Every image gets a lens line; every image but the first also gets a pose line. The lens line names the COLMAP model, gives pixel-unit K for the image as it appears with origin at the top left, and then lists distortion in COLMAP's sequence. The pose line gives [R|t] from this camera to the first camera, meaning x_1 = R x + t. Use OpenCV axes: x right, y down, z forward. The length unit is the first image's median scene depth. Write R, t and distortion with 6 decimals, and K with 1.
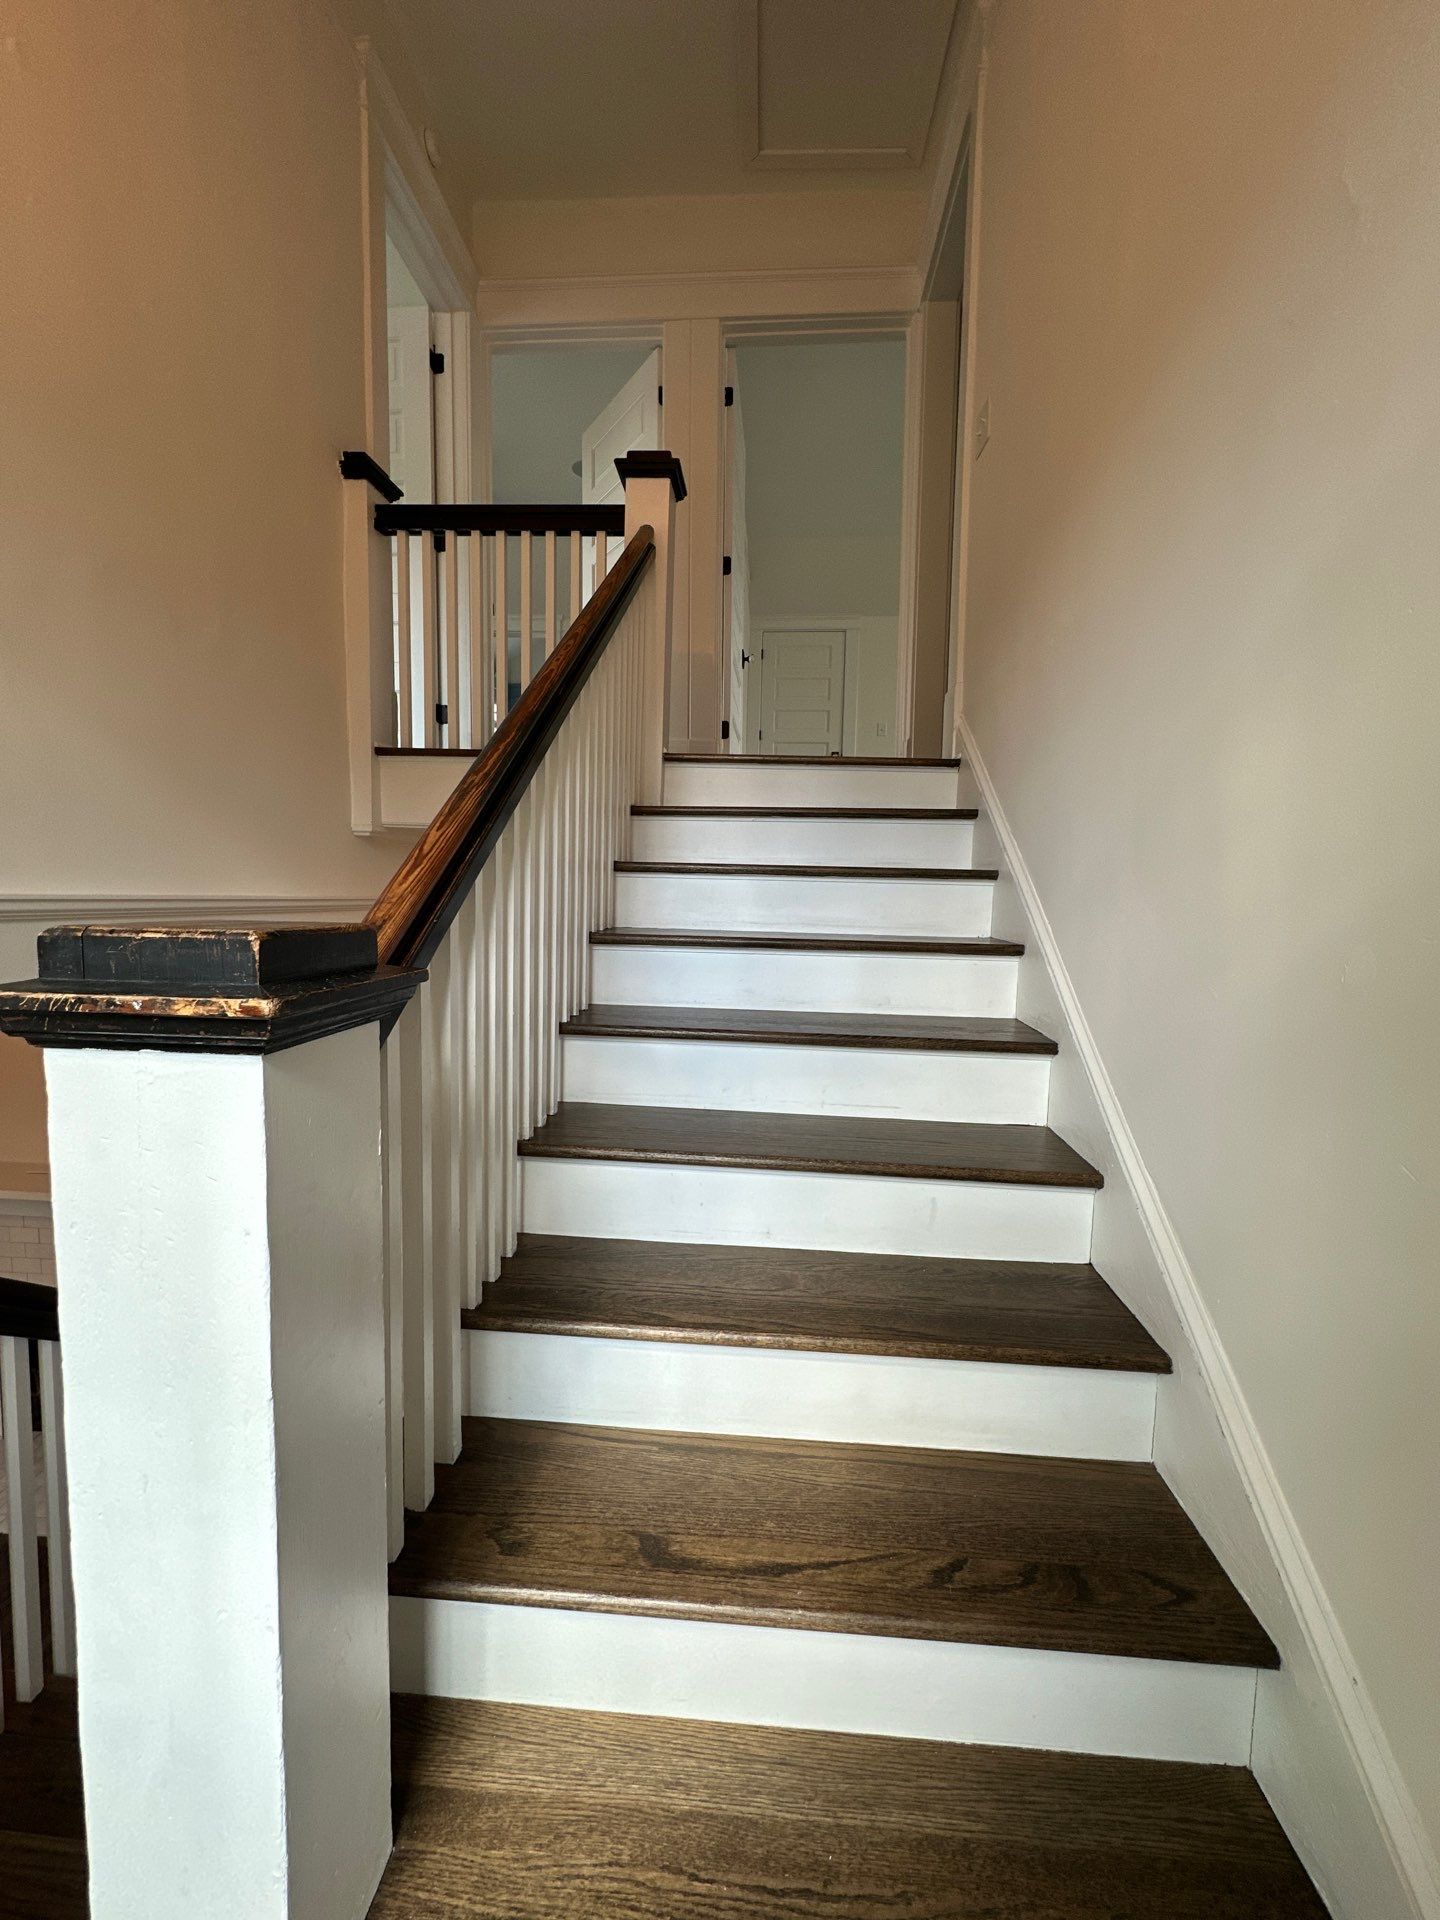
lens RADIAL K [[752.1, 0, 723.0], [0, 752.1, 961.0], [0, 0, 1]] dist [0.000571, 0.000139]
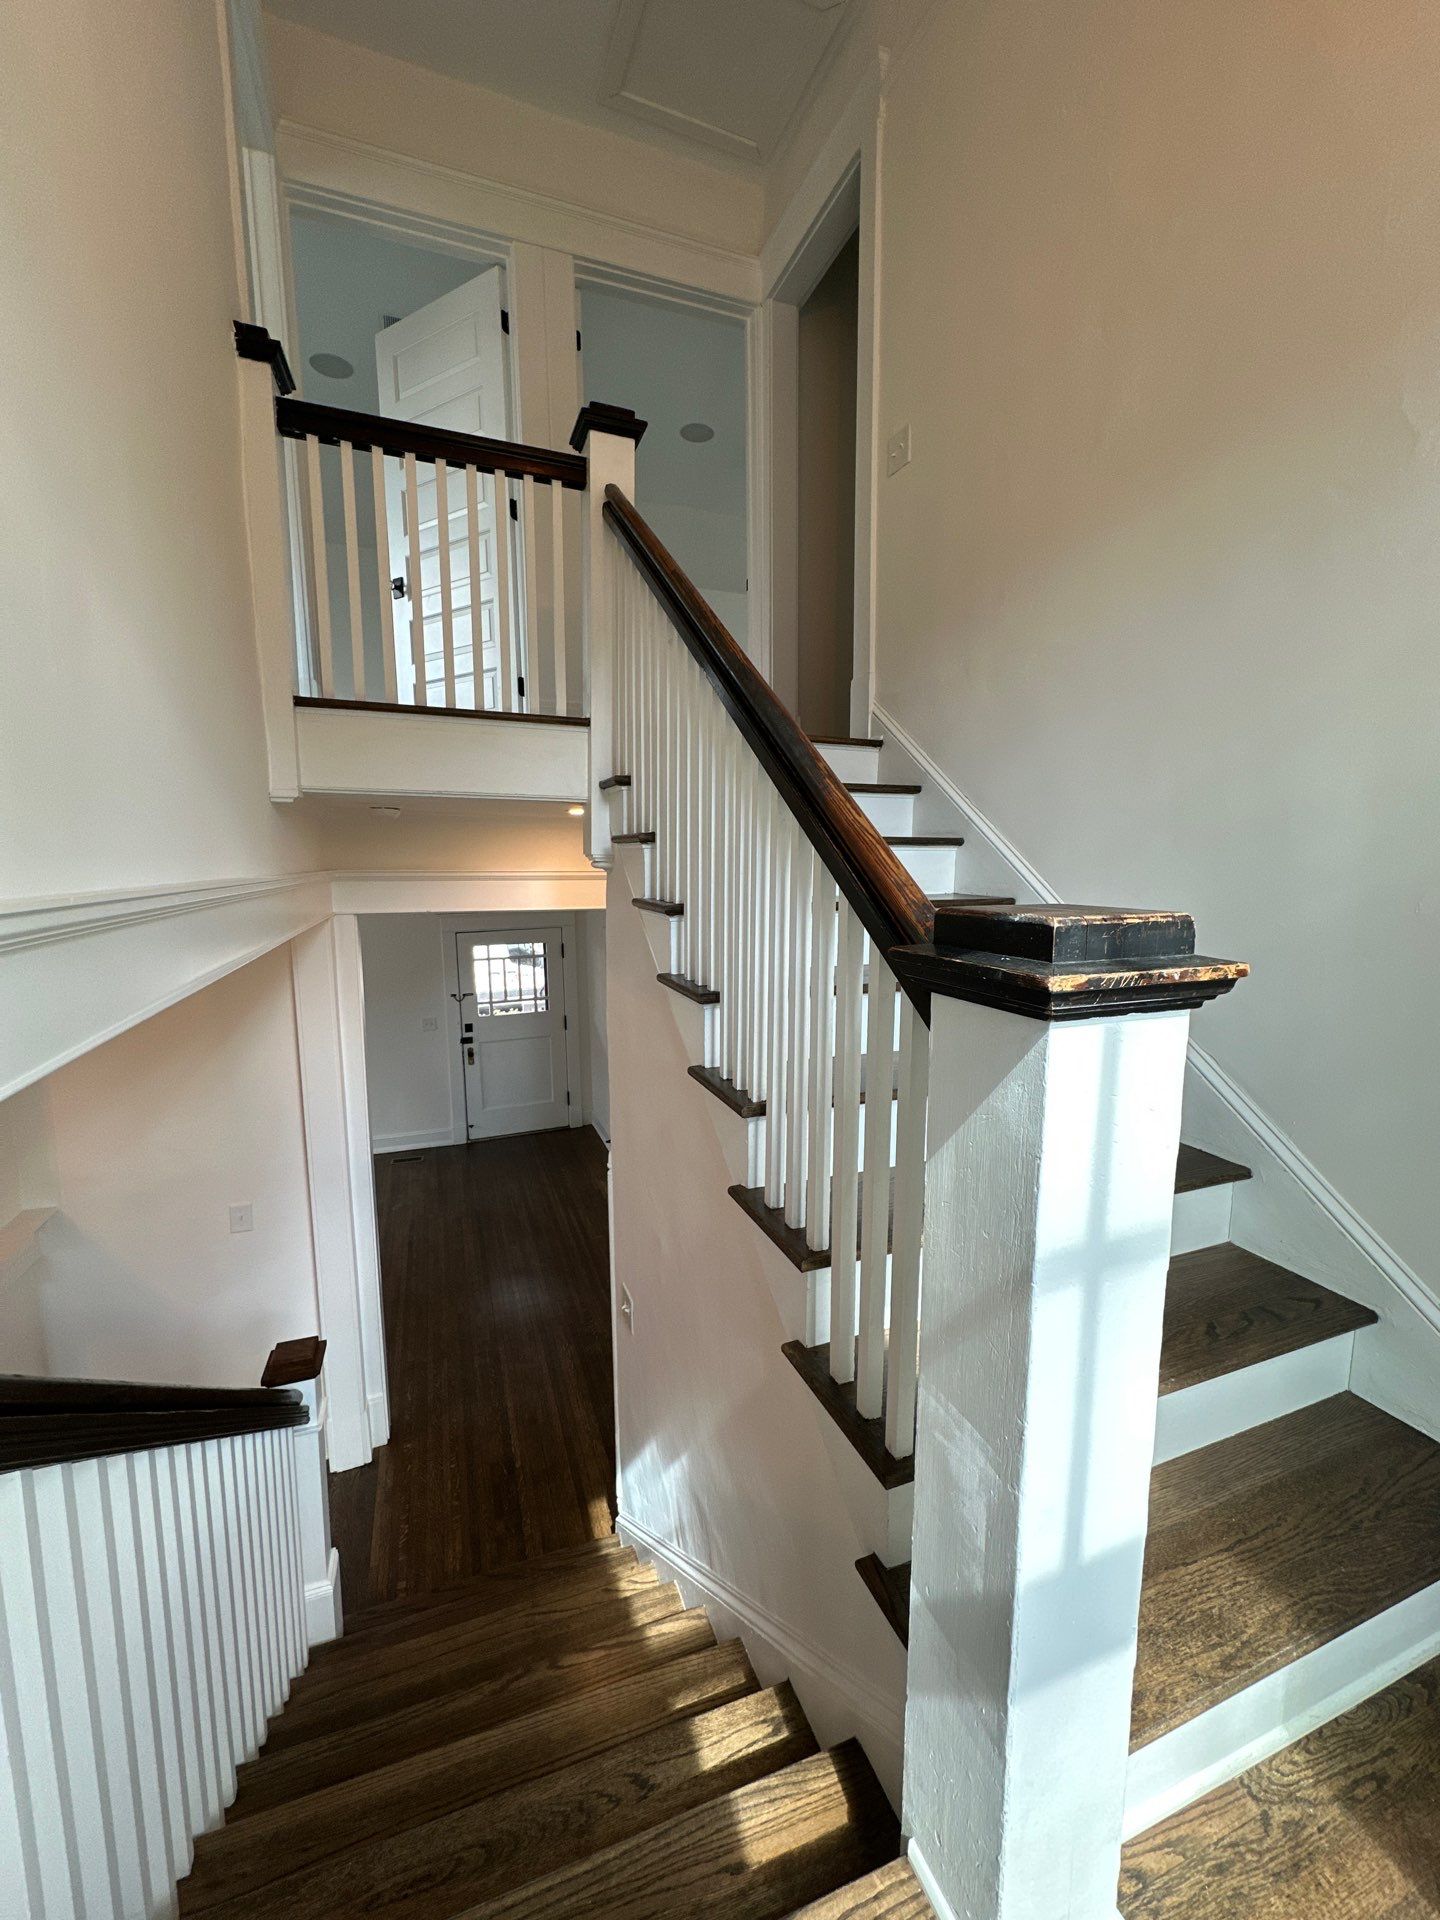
lens RADIAL K [[752.1, 0, 717.3], [0, 752.1, 958.3], [0, 0, 1]] dist [0.000571, 0.000139]
pose [[0.911541, -0.076086, 0.404109, -0.434496], [0.055489, 0.996504, 0.062457, -0.020406], [-0.407448, -0.034509, 0.912576, 0.033021]]
